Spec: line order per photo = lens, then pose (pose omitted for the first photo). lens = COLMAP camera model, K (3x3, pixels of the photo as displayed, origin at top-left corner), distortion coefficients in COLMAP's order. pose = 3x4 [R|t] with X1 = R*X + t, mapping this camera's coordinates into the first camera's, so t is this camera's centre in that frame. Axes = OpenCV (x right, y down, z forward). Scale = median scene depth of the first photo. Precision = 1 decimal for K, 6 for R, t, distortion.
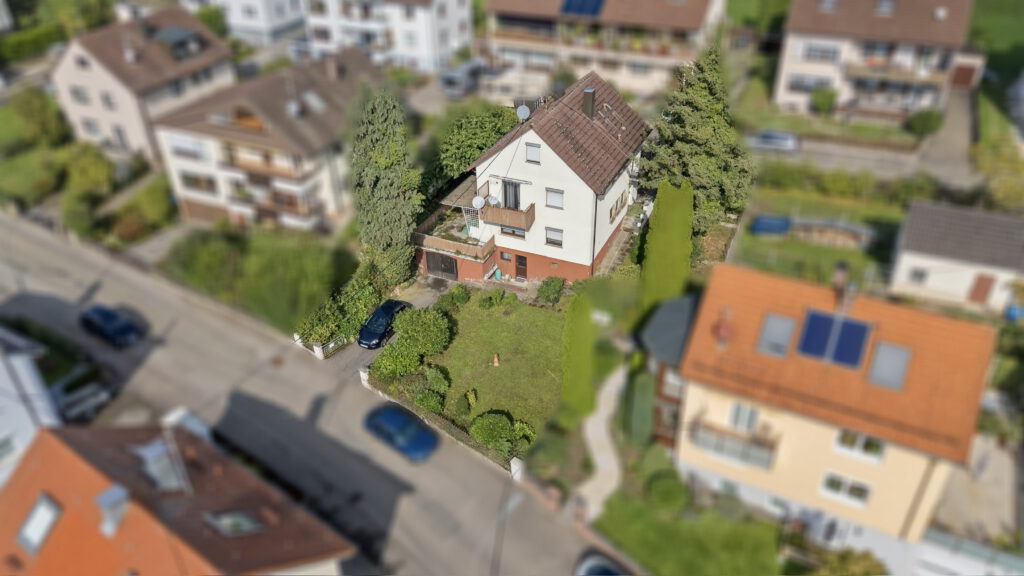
lens RADIAL K [[760.2, 0, 512.9], [0, 760.2, 267.9], [0, 0, 1]] dist [0.083149, 0.002640]
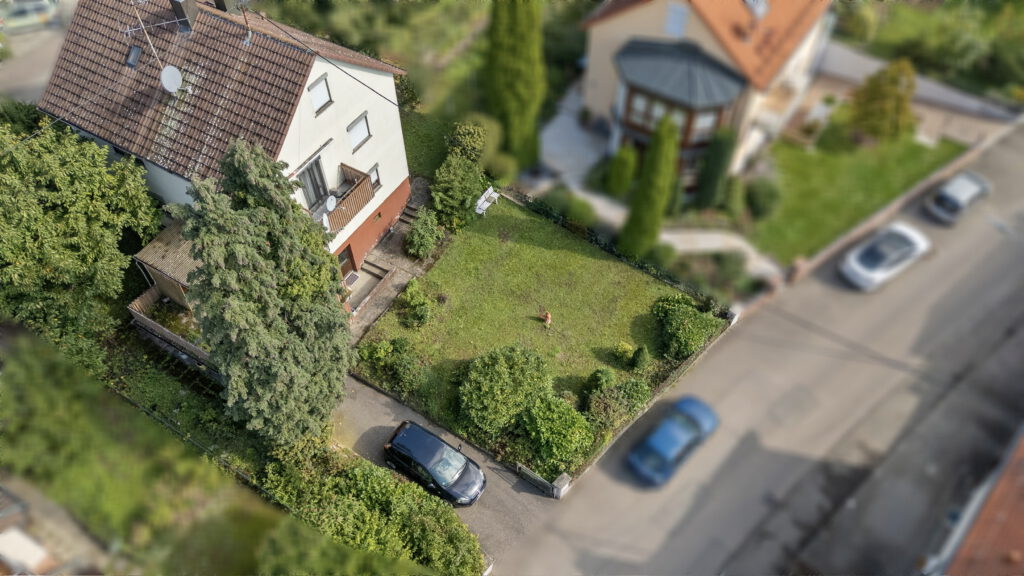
lens RADIAL K [[760.2, 0, 512.9], [0, 760.2, 267.9], [0, 0, 1]] dist [0.083149, 0.002640]
pose [[0.108247, -0.754088, 0.647791, -0.426264], [0.541563, 0.591172, 0.597683, -0.332276], [-0.833662, 0.286123, 0.472379, 0.606617]]
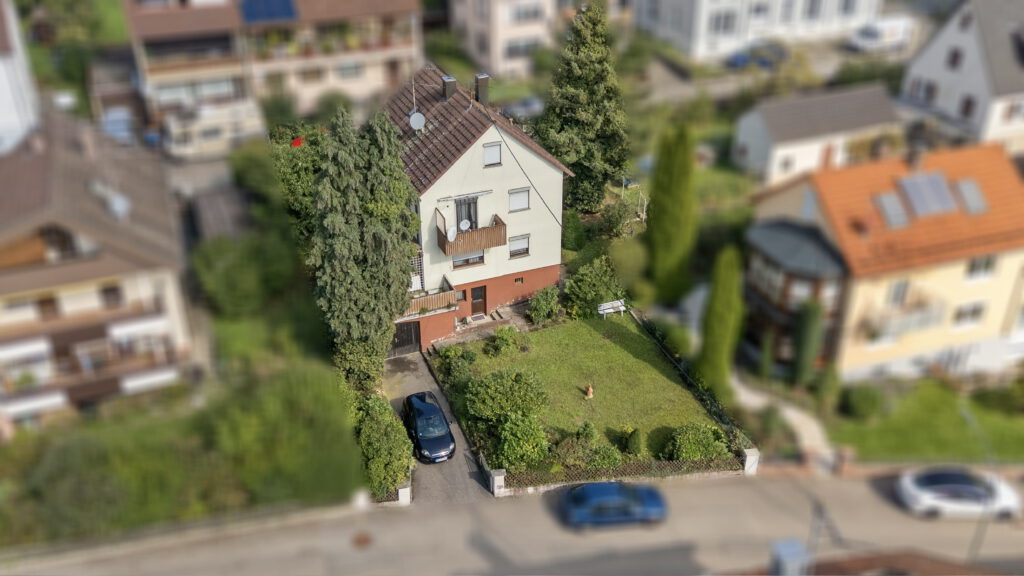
lens RADIAL K [[927.0, 0, 513.9], [0, 927.0, 241.1], [0, 0, 1]] dist [0.107493, -0.001254]
pose [[0.680705, -0.321996, 0.657996, -0.629358], [0.386484, 0.920894, 0.050824, -0.101329], [-0.622310, 0.219709, 0.751304, 0.233528]]
